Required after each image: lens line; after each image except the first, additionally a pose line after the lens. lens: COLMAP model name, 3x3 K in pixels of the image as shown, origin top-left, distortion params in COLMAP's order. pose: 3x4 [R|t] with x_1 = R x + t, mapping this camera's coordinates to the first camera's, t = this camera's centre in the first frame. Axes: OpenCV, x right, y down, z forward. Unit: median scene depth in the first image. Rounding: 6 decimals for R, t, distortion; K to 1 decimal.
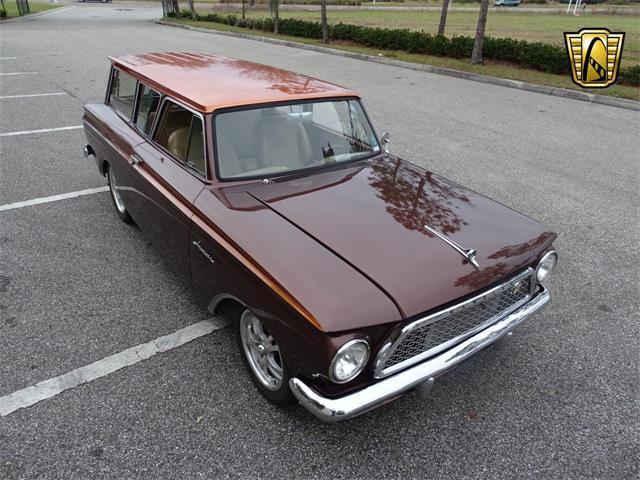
lens RADIAL K [[463.2, 0, 318.3], [0, 463.2, 242.4], [0, 0, 1]] dist [0.007142, 0.003361]
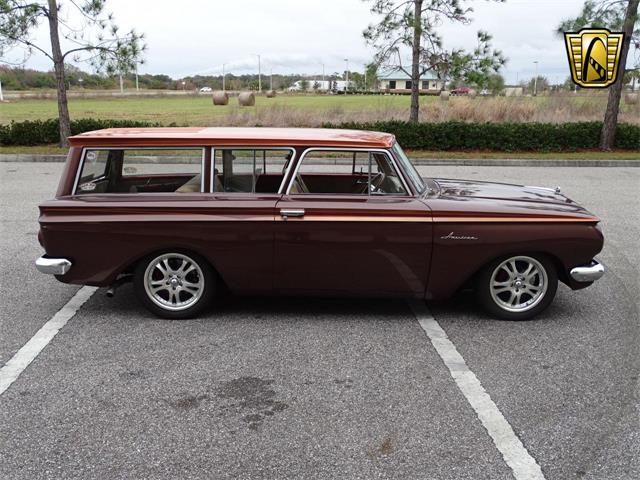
lens RADIAL K [[606.5, 0, 309.5], [0, 606.5, 237.9], [0, 0, 1]] dist [0.003091, 0.011826]
pose [[0.575699, -0.216691, 0.788426, -0.404793], [0.393837, 0.918508, -0.035133, -0.018864], [-0.716563, 0.330737, 0.614126, 0.052331]]
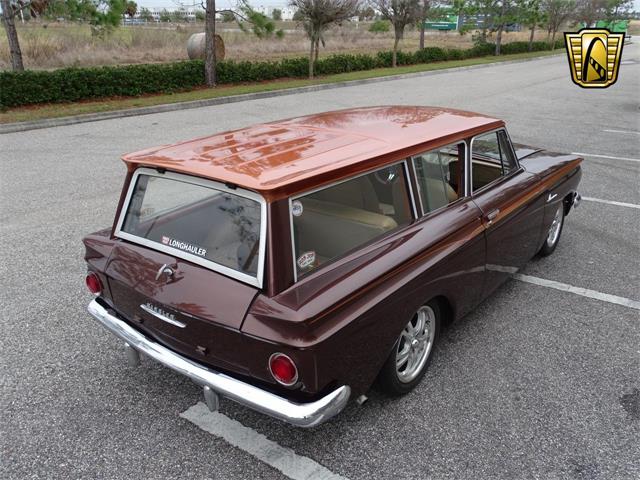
lens RADIAL K [[549.8, 0, 320.0], [0, 549.8, 240.0], [0, 0, 1]] dist [0.009674, 0.004255]
pose [[-0.272323, -0.379481, 0.884214, -0.359869], [0.445590, 0.764734, 0.465438, -0.223906], [-0.852813, 0.520746, -0.039162, 0.385820]]
